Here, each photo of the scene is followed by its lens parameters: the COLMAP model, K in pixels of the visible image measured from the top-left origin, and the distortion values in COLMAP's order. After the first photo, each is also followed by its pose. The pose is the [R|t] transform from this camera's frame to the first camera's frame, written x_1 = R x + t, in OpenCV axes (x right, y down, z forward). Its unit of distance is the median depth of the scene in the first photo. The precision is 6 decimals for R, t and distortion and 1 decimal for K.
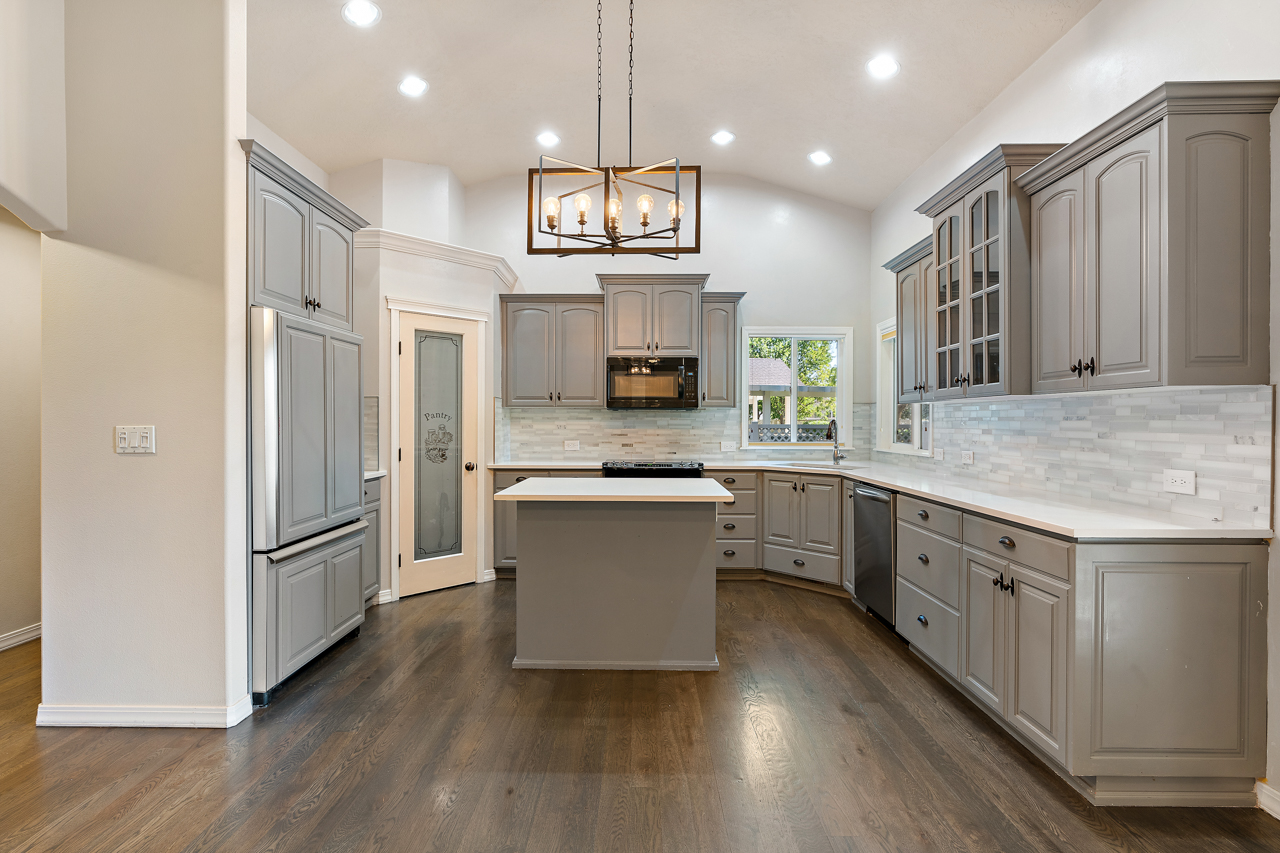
lens RADIAL K [[587.4, 0, 646.7], [0, 587.4, 425.2], [0, 0, 1]] dist [-0.004004, 0.003336]
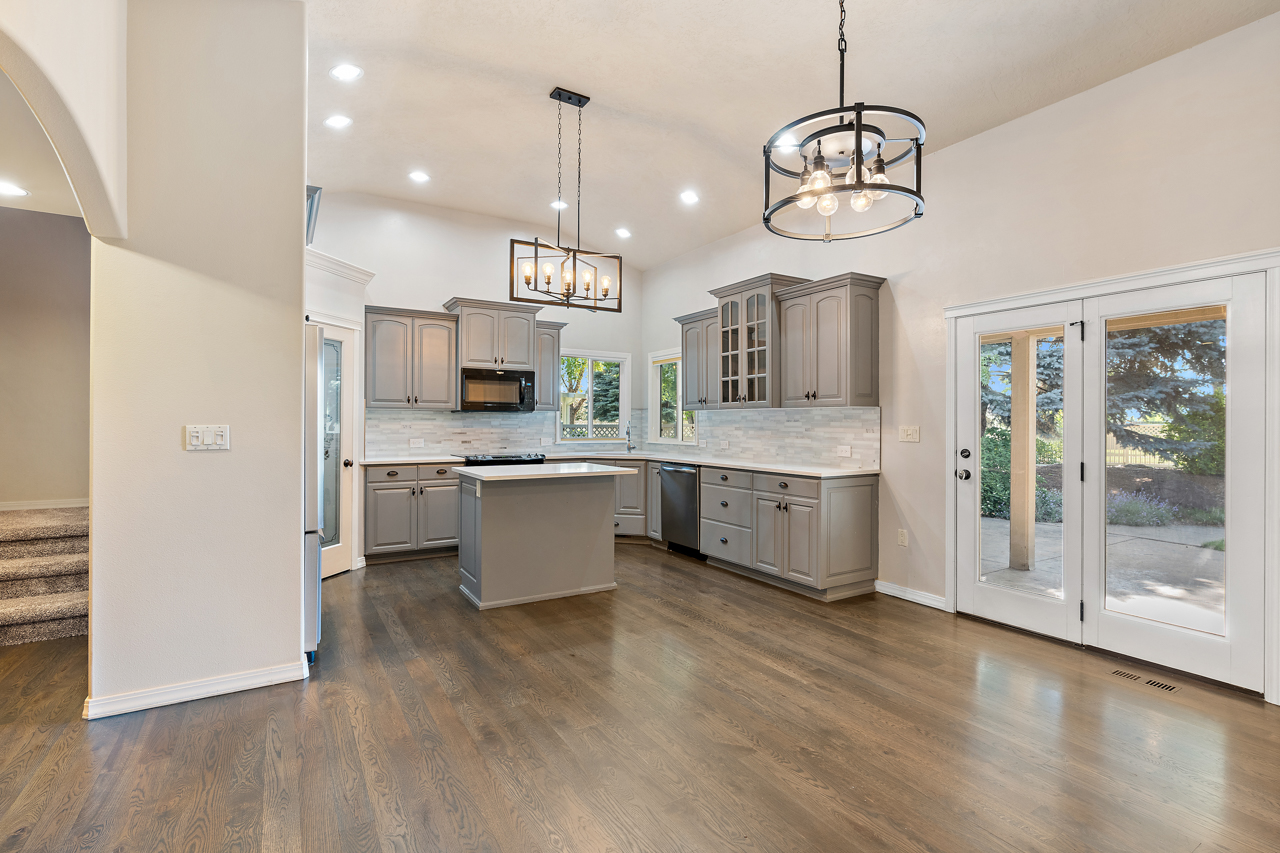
lens RADIAL K [[587.4, 0, 628.7], [0, 587.4, 424.0], [0, 0, 1]] dist [-0.004004, 0.003336]
pose [[0.855111, -0.000257, 0.518445, -0.672881], [0.001600, 0.999996, -0.002145, 0.001778], [-0.518442, 0.002664, 0.855109, -0.318390]]
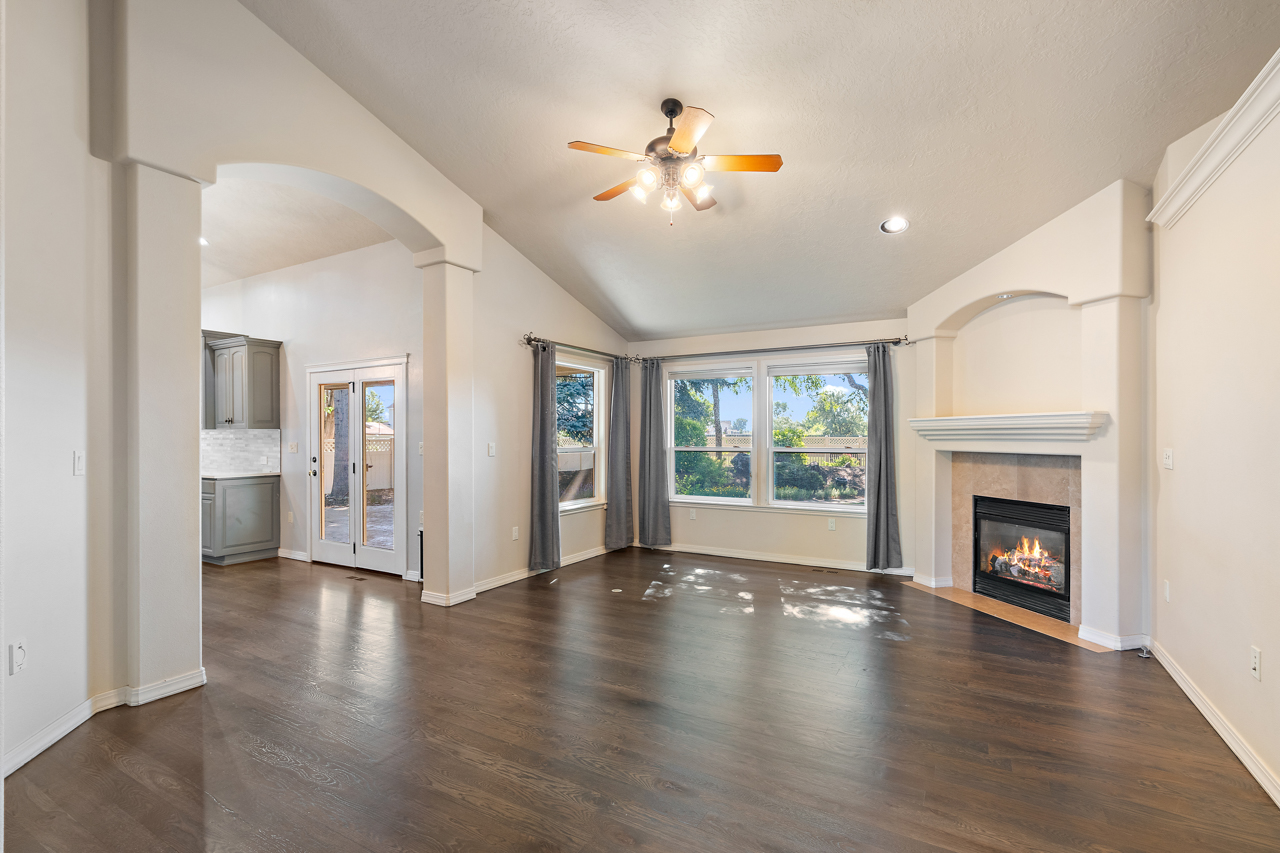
lens RADIAL K [[587.4, 0, 643.0], [0, 587.4, 436.8], [0, 0, 1]] dist [-0.004004, 0.003336]
pose [[0.503012, -0.001655, 0.864278, -0.551570], [0.007112, 0.999972, -0.002224, -0.002104], [-0.864250, 0.007265, 0.503010, -1.713237]]
